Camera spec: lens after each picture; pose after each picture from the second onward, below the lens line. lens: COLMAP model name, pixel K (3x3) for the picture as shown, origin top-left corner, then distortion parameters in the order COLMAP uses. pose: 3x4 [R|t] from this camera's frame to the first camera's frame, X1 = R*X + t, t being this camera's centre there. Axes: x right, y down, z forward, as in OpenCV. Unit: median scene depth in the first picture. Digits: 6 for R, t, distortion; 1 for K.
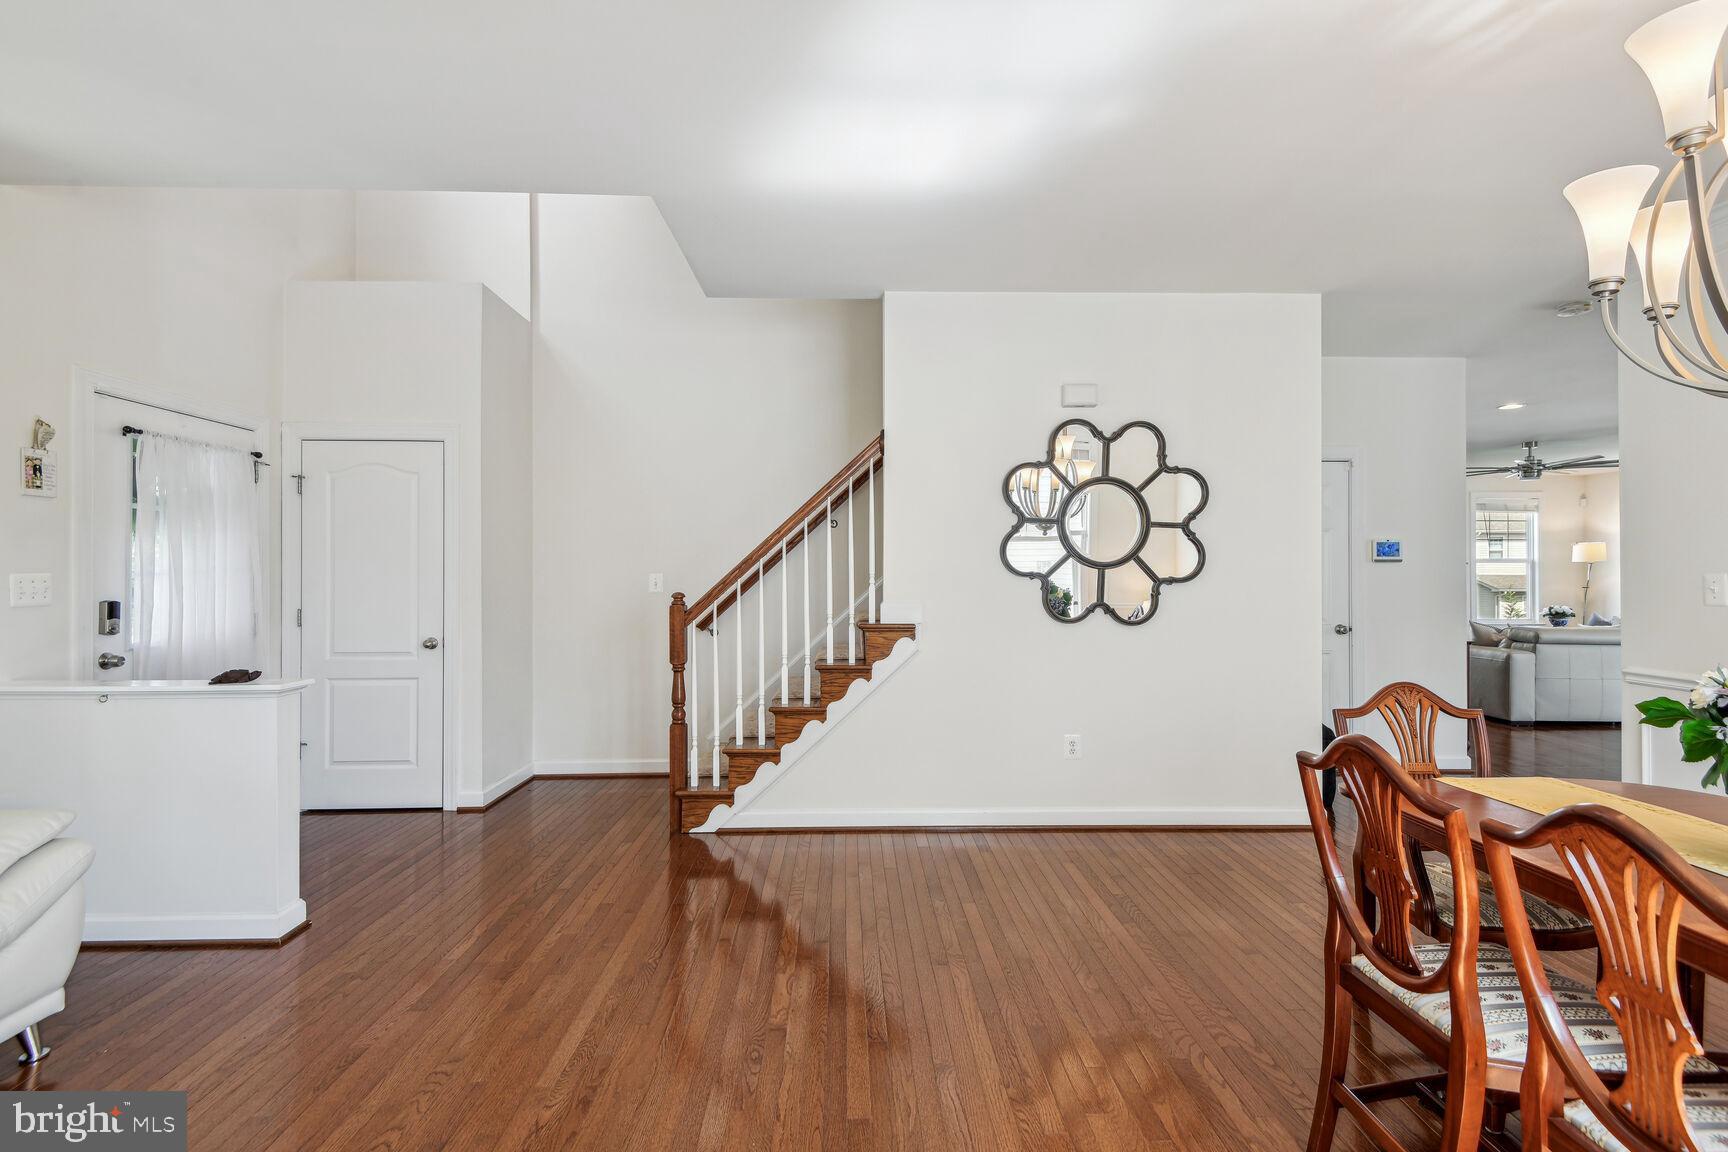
lens RADIAL K [[804.0, 0, 865.0], [0, 804.0, 567.8], [0, 0, 1]] dist [0.038730, -0.026334]
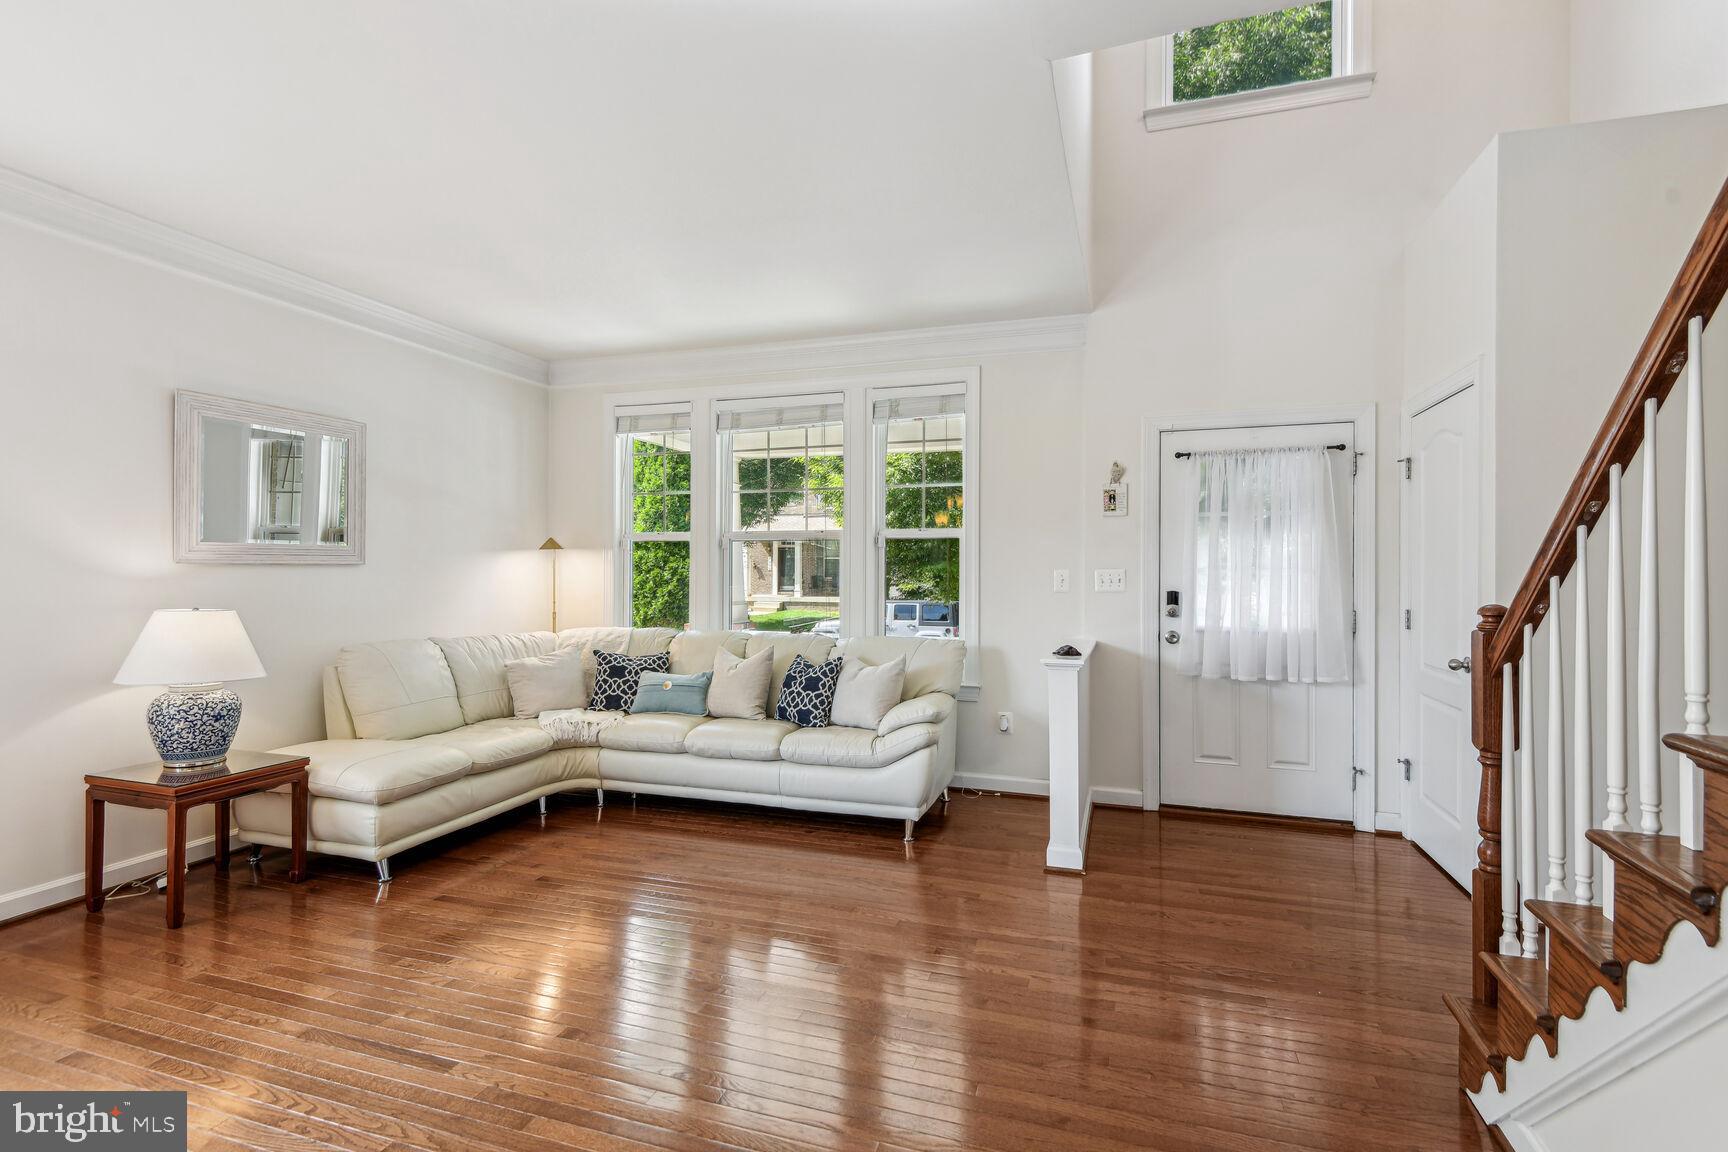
lens RADIAL K [[804.0, 0, 865.0], [0, 804.0, 567.8], [0, 0, 1]] dist [0.038730, -0.026334]
pose [[-0.343357, -0.001053, -0.939205, 0.441620], [0.006088, 0.999976, -0.003346, 0.005504], [0.939185, -0.006867, -0.343342, 0.979651]]
